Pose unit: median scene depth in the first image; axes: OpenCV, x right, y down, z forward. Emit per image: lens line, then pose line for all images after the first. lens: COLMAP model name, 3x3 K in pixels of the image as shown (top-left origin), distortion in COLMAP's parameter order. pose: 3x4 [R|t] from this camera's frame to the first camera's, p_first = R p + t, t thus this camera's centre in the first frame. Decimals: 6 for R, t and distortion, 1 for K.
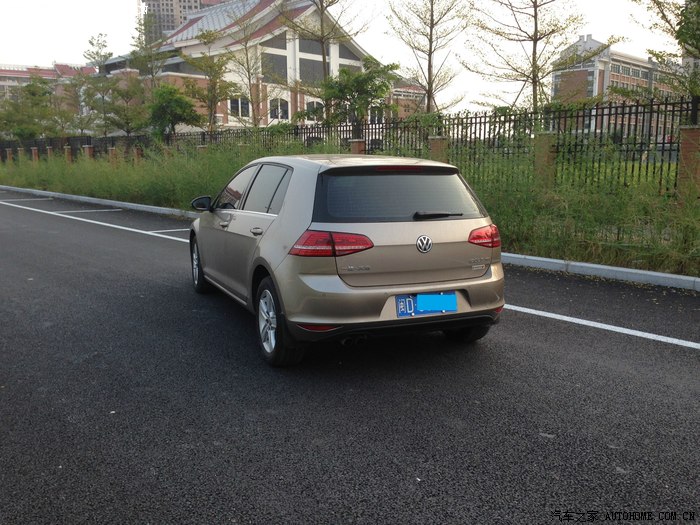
lens RADIAL K [[636.2, 0, 350.0], [0, 636.2, 262.5], [0, 0, 1]] dist [0.130790, -0.248889]
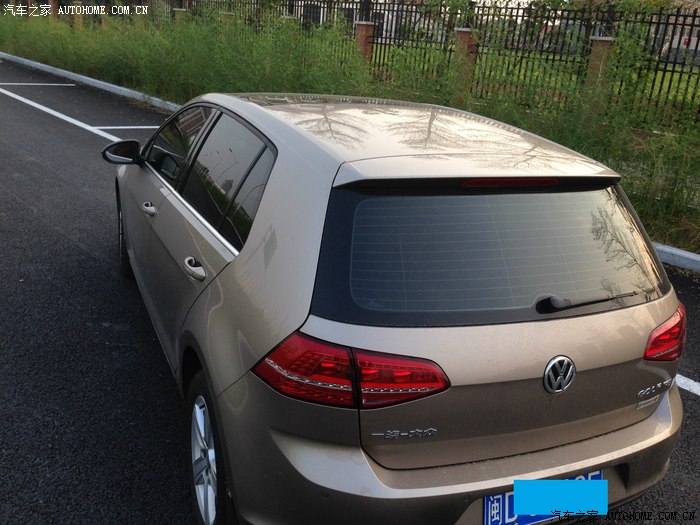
lens RADIAL K [[635.5, 0, 335.1], [0, 635.5, 261.3], [0, 0, 1]] dist [0.162932, -0.328404]
pose [[0.996291, 0.084848, 0.014334, -0.044766], [-0.086038, 0.979382, 0.182777, -0.151832], [0.001470, -0.183333, 0.983050, 0.501106]]
